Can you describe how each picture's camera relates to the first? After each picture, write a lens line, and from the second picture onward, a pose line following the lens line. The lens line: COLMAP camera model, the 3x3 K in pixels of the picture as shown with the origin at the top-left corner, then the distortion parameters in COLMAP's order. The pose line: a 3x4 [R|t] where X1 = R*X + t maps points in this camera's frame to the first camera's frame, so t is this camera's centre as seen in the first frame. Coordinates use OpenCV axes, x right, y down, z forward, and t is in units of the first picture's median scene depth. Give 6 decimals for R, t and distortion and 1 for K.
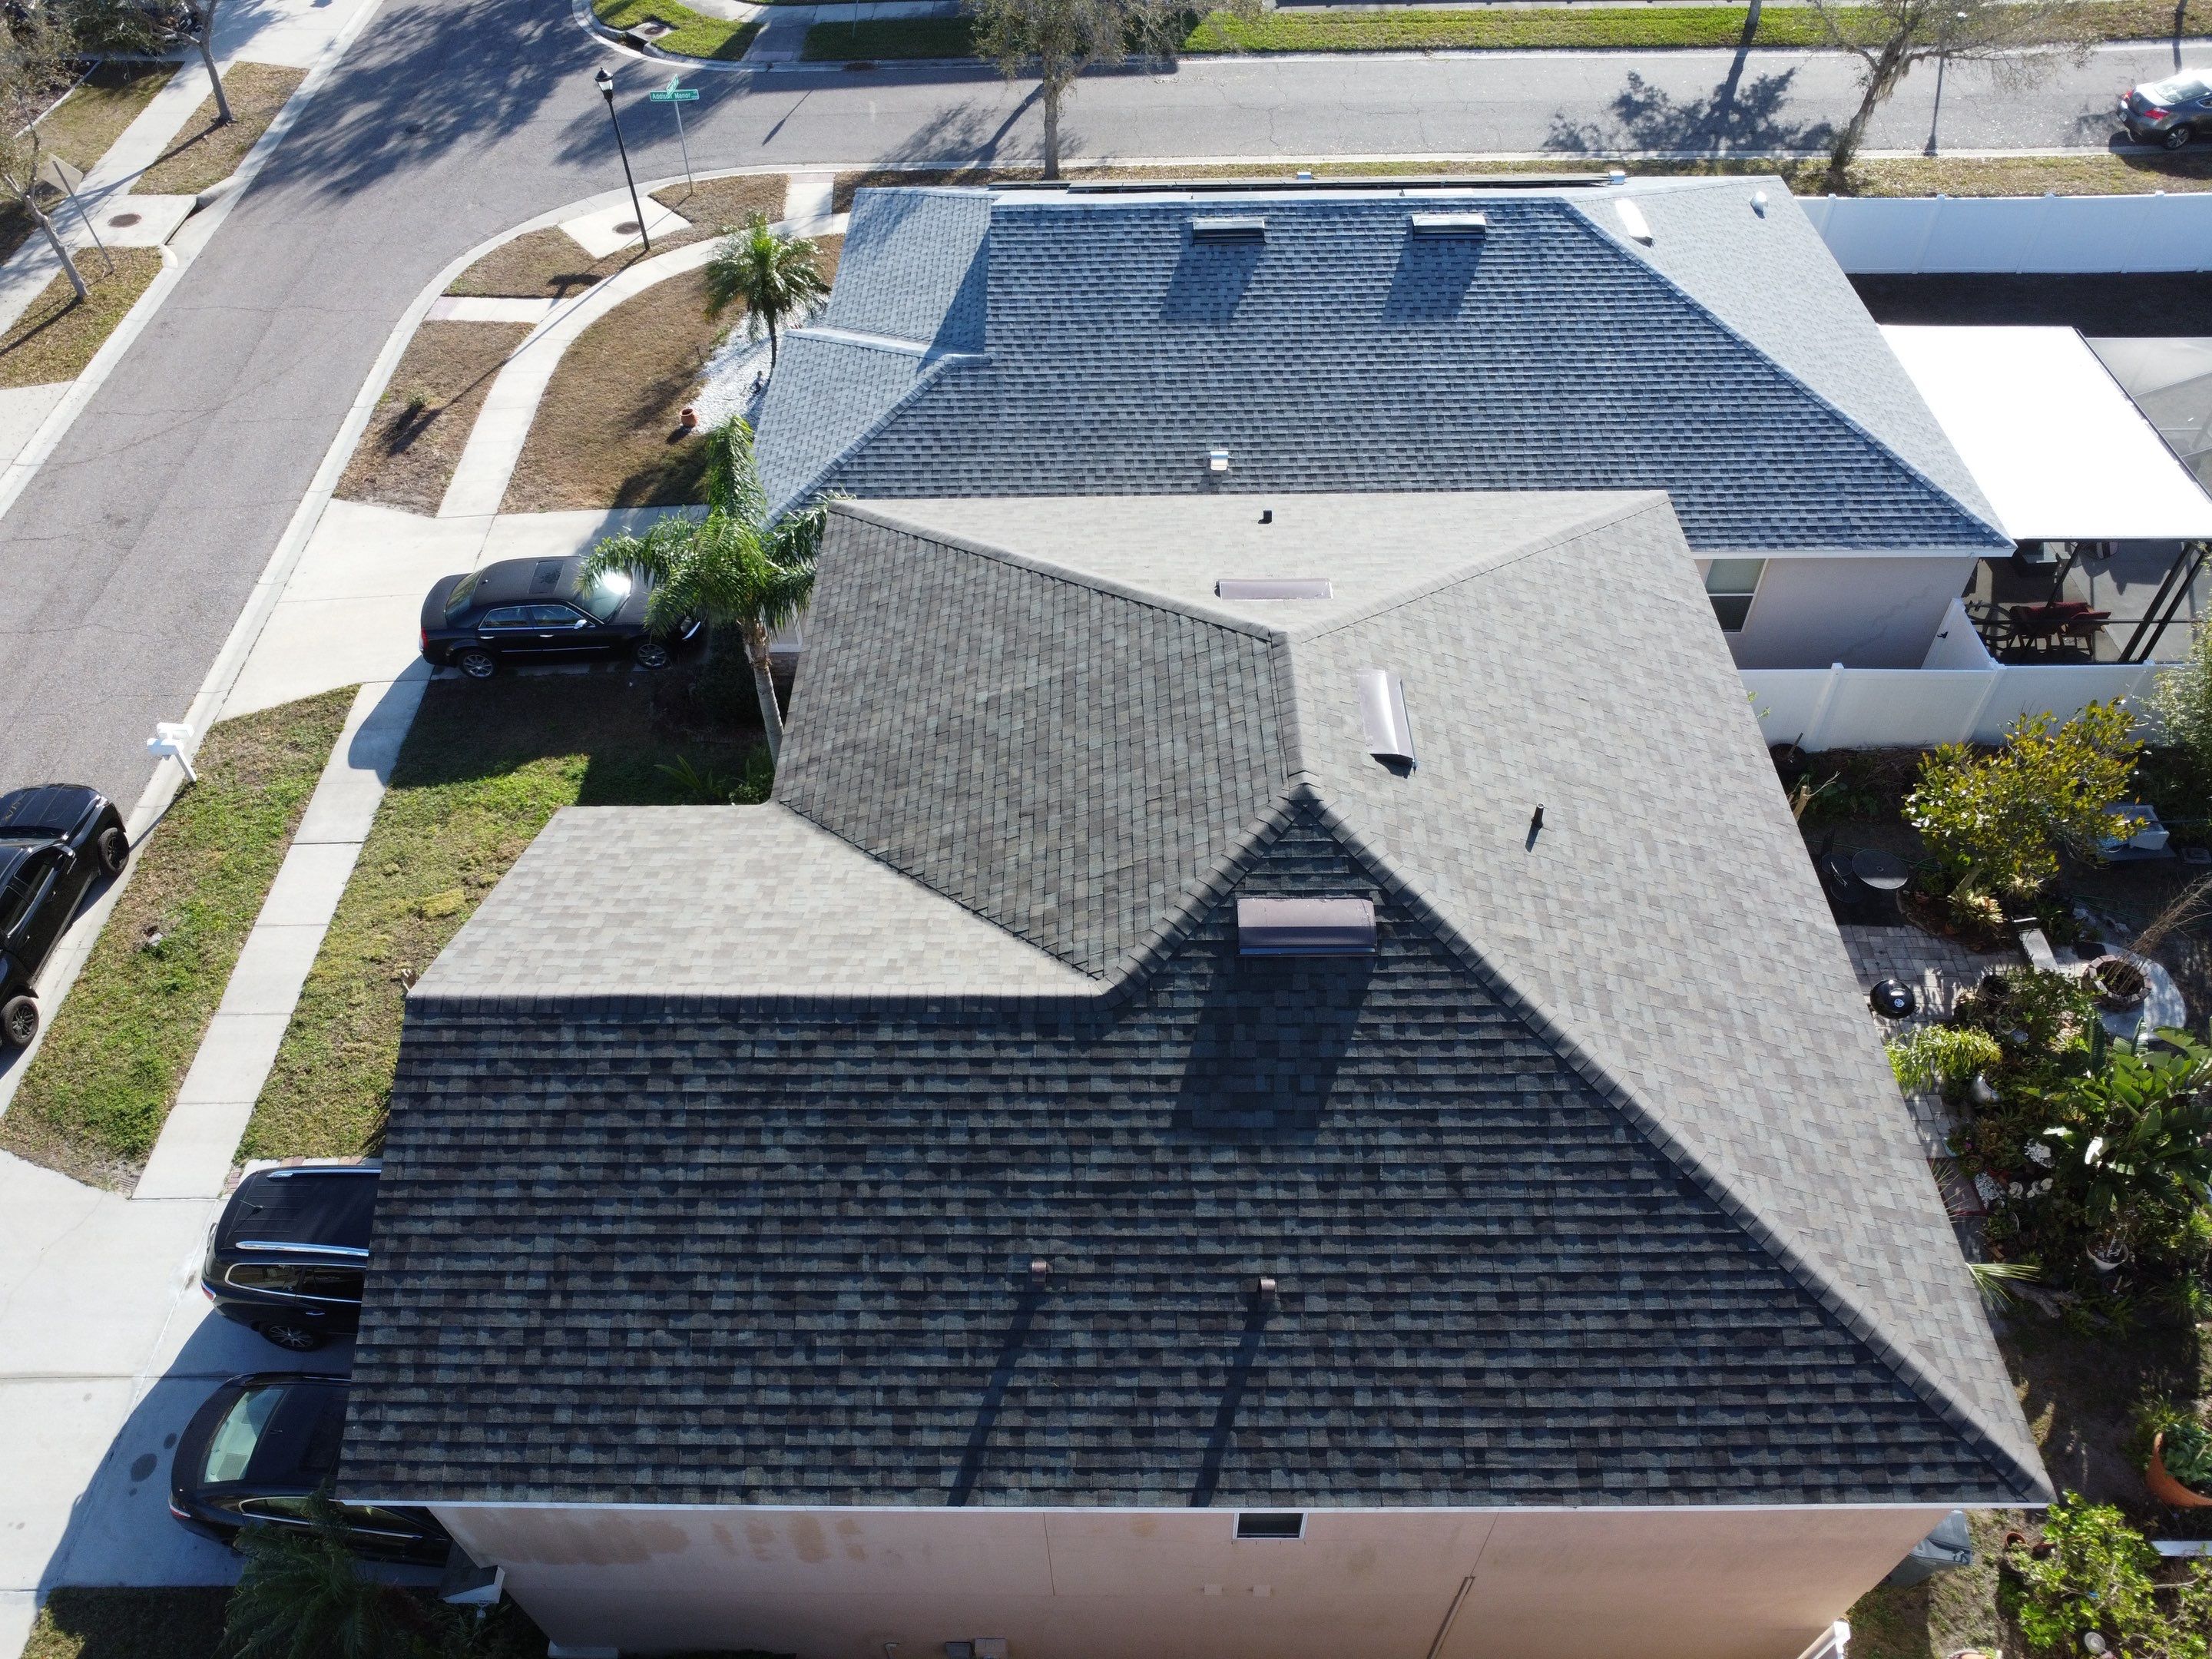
lens RADIAL K [[1607.1, 0, 1097.1], [0, 1607.1, 815.4], [0, 0, 1]] dist [-0.031834, -0.002081]
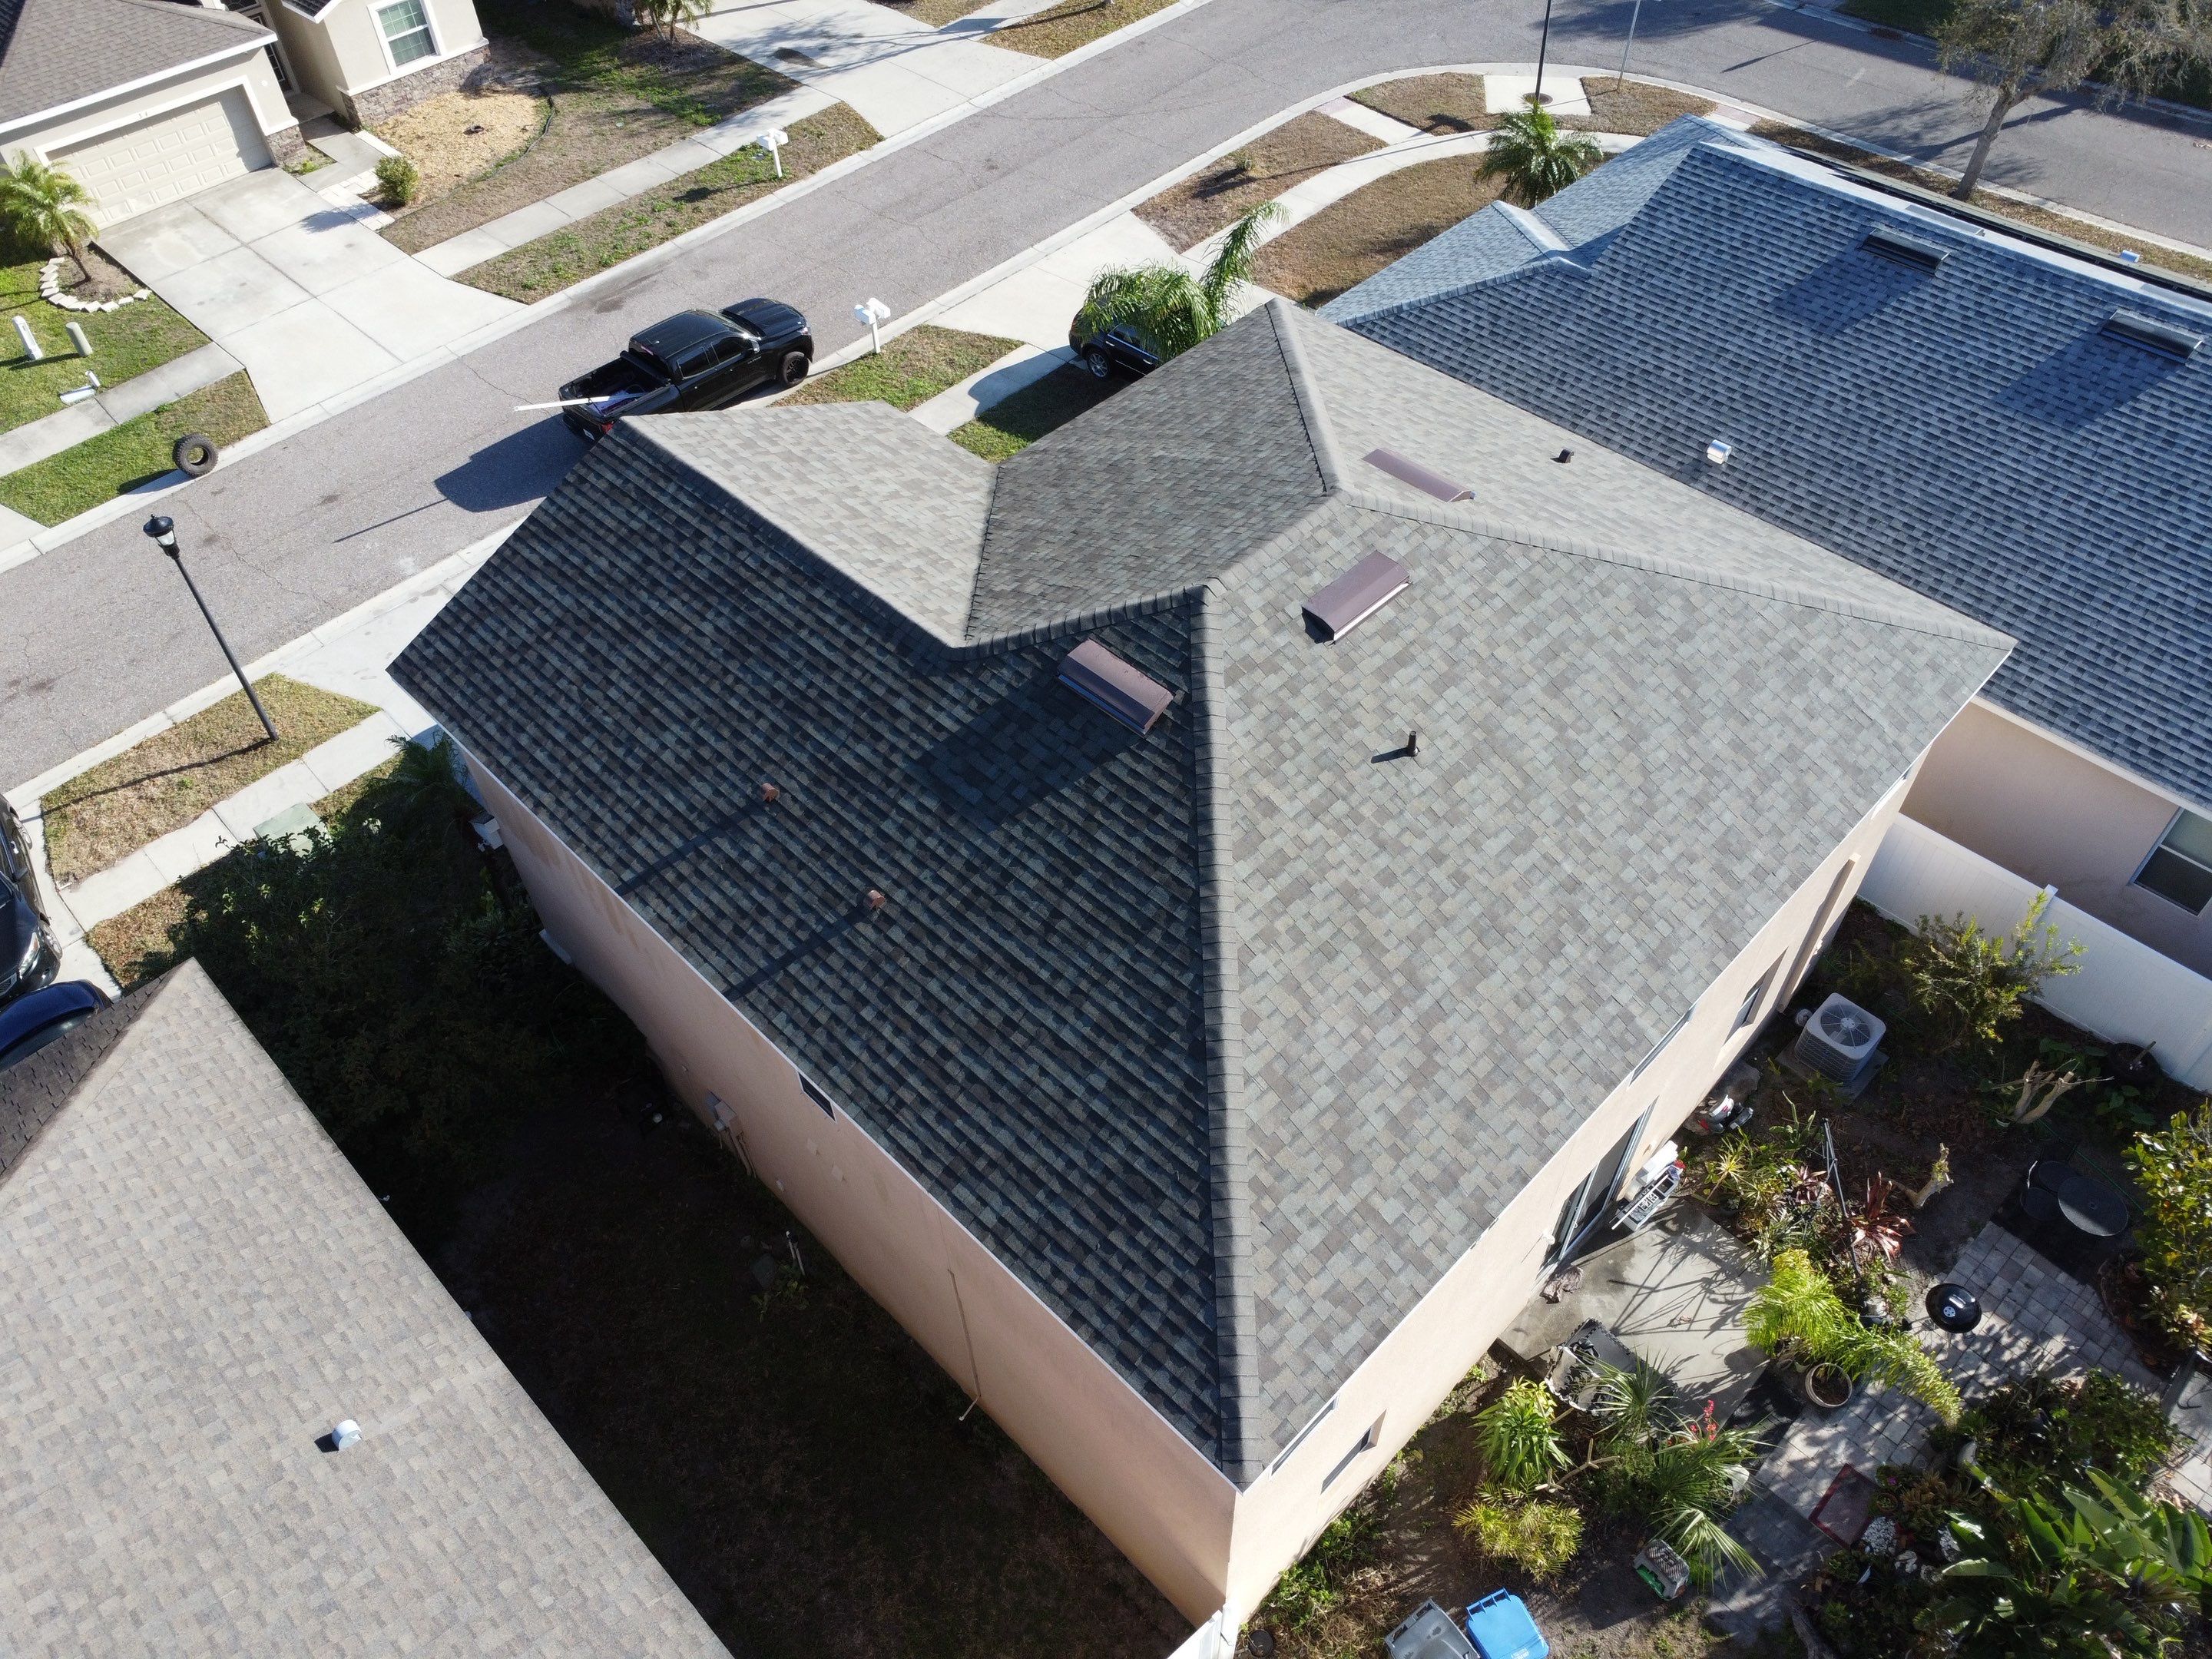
lens RADIAL K [[1607.1, 0, 1097.3], [0, 1607.1, 822.8], [0, 0, 1]] dist [-0.031834, -0.002081]
pose [[0.711739, 0.518738, -0.473644, 0.630197], [-0.496740, 0.848437, 0.182768, -0.042881], [0.496665, 0.105195, 0.861544, 0.044365]]
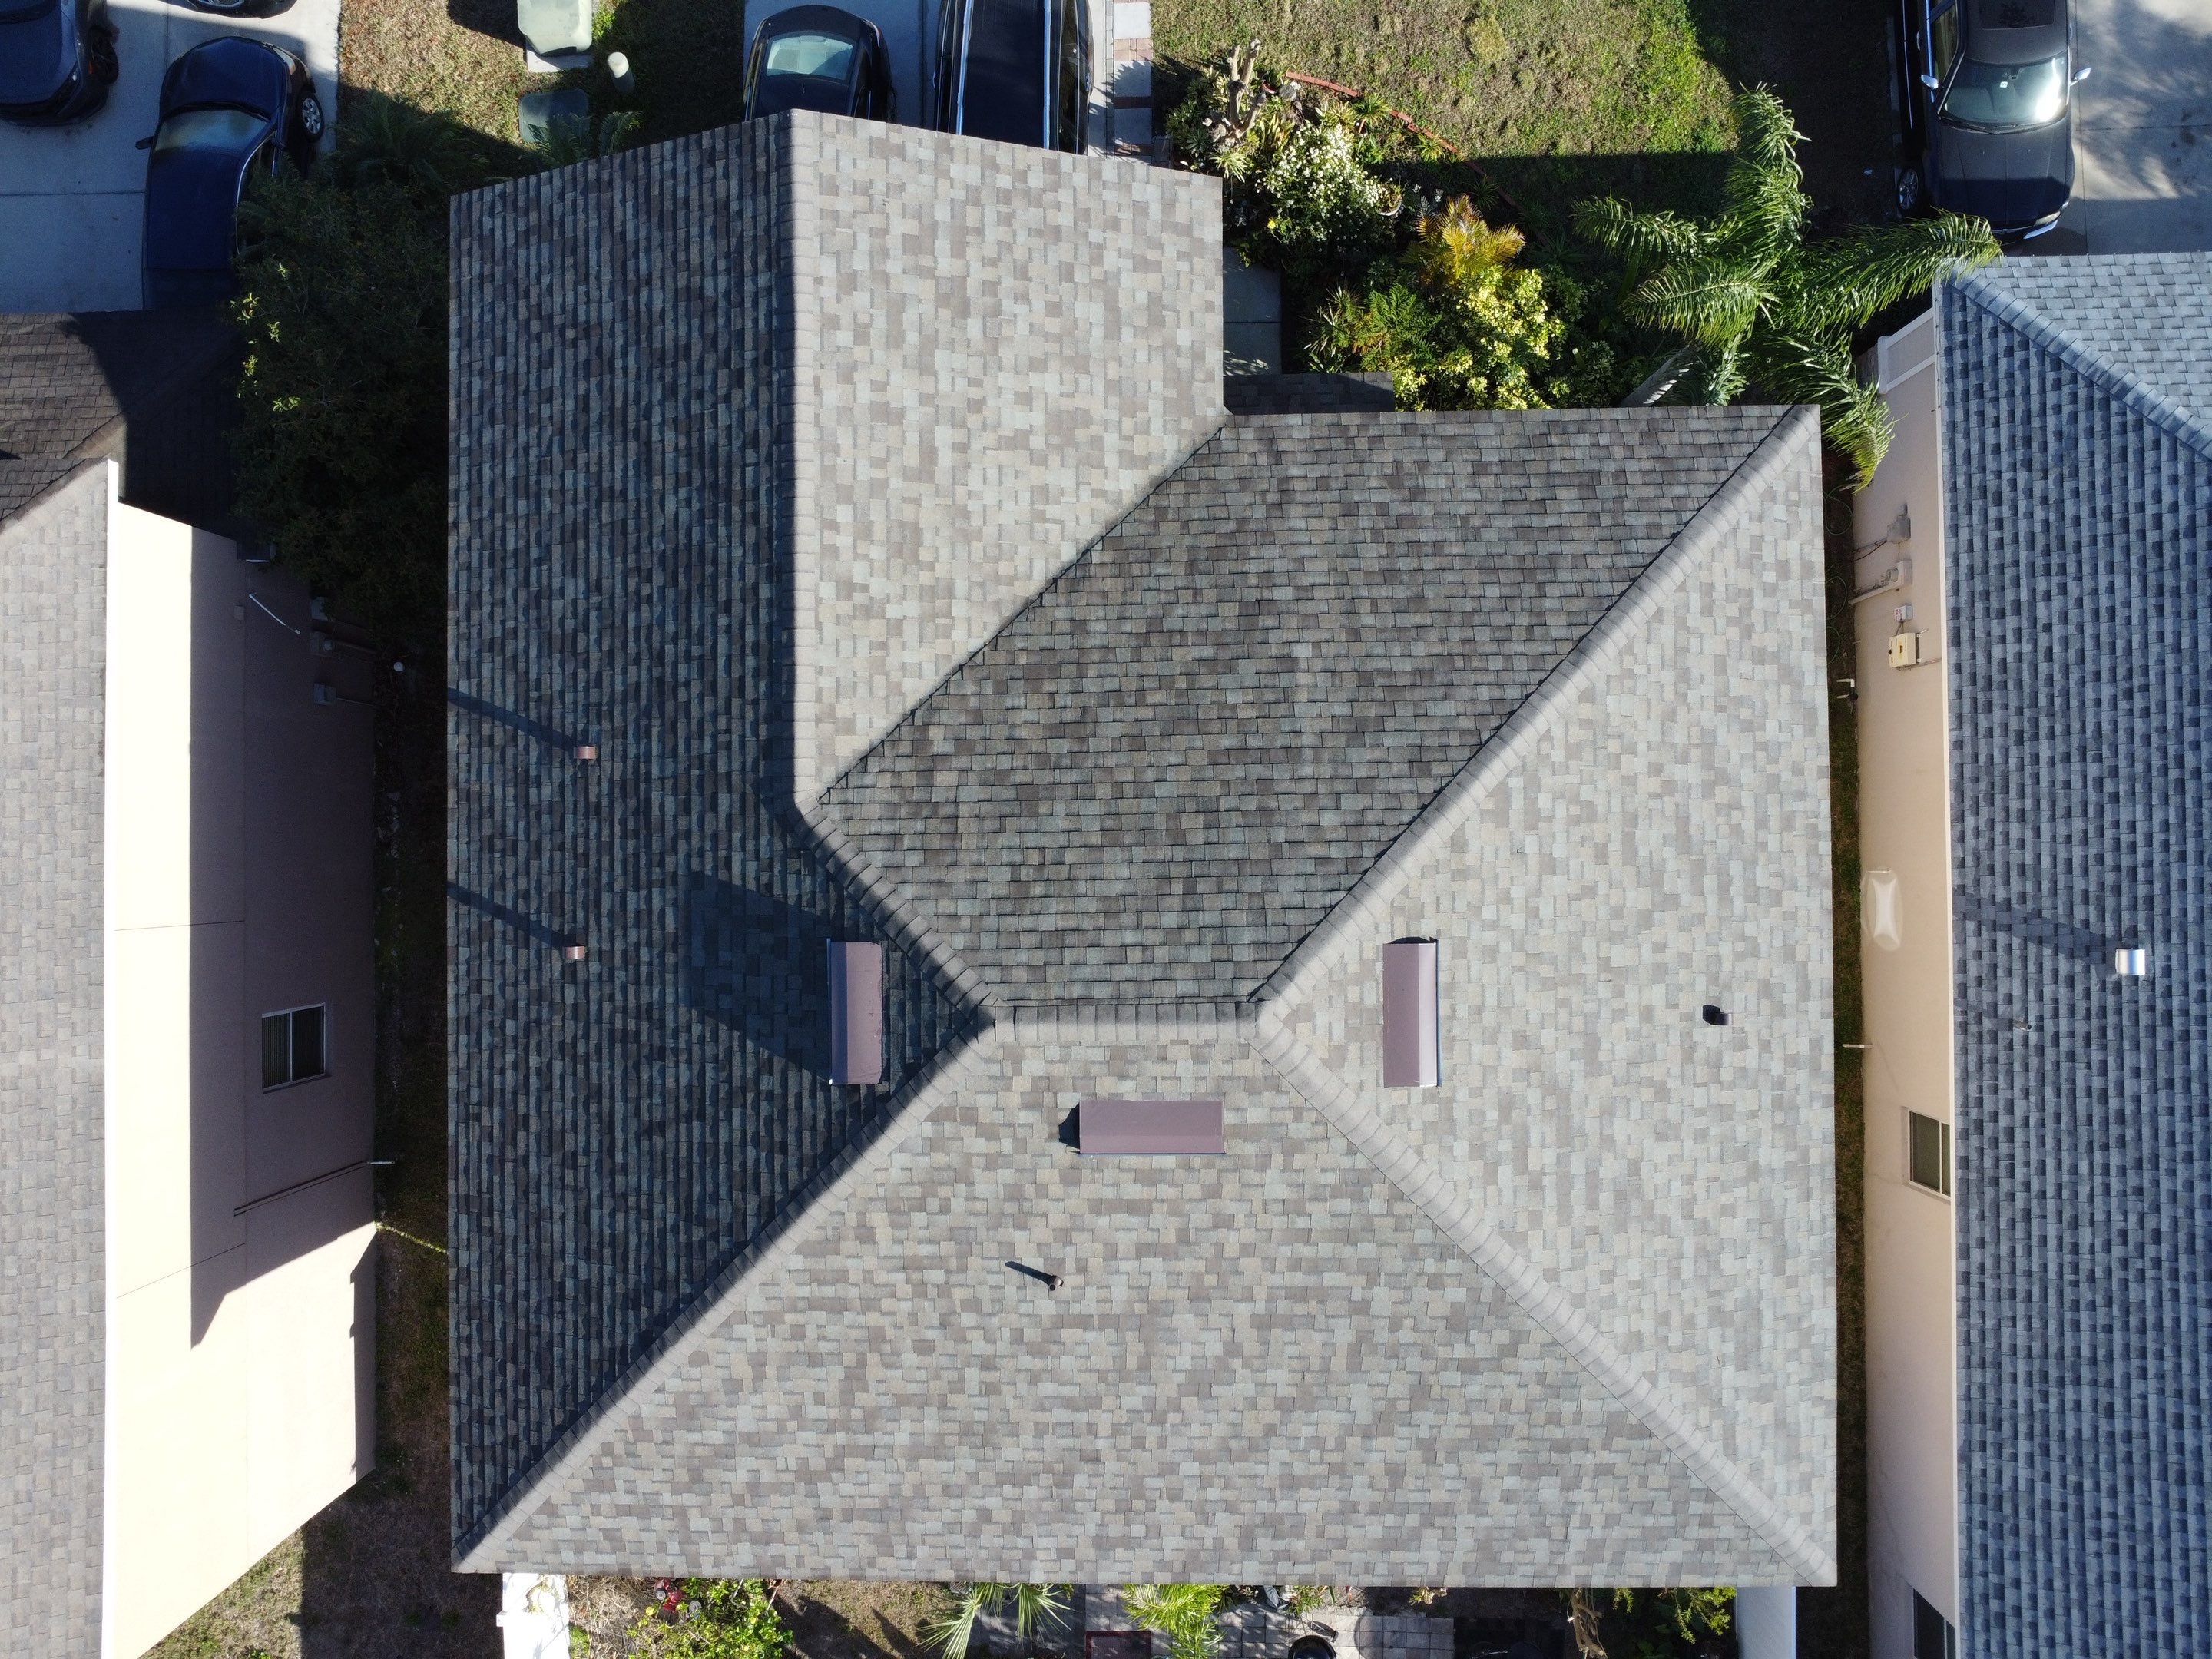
lens RADIAL K [[1607.1, 0, 1098.5], [0, 1607.1, 818.0], [0, 0, 1]] dist [-0.031834, -0.002081]
pose [[0.017818, 0.999841, 0.000240, 0.013878], [-0.701646, 0.012333, 0.712419, -0.656894], [0.712303, -0.012863, 0.701755, 0.386559]]
